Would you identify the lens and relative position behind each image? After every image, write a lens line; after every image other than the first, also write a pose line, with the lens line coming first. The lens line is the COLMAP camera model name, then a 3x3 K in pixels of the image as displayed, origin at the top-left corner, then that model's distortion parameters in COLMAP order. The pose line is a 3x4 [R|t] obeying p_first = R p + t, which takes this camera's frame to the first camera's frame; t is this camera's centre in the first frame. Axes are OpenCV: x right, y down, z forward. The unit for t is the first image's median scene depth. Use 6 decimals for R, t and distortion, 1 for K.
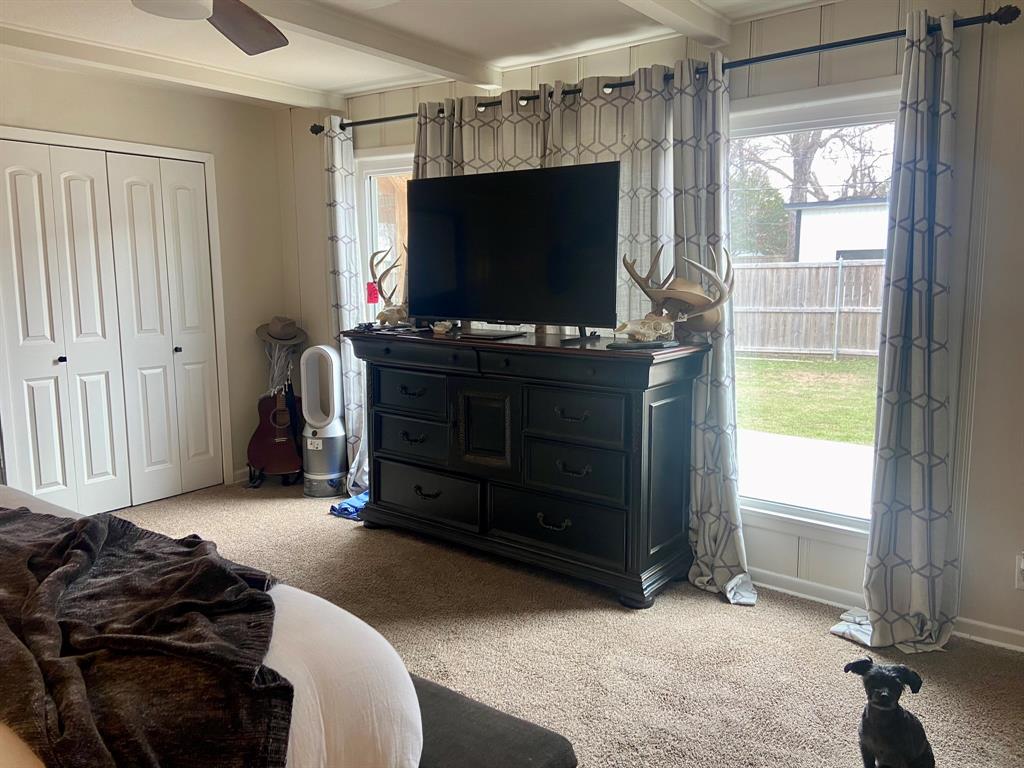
lens RADIAL K [[764.6, 0, 513.9], [0, 764.6, 369.7], [0, 0, 1]] dist [0.144115, -0.184608]
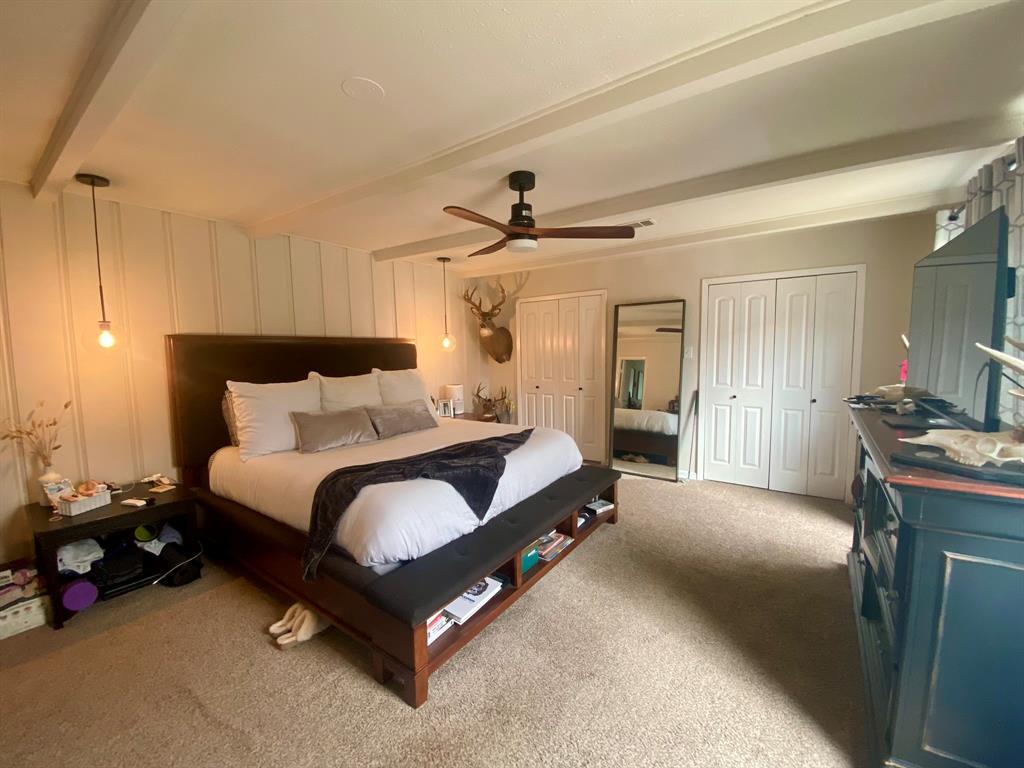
lens RADIAL K [[414.6, 0, 512.0], [0, 414.6, 384.0], [0, 0, 1]] dist [0.025898, -0.020723]
pose [[0.035191, 0.091747, -0.995160, 0.373926], [-0.112396, 0.989823, 0.087281, -0.067698], [0.993040, 0.108781, 0.045145, 0.410414]]
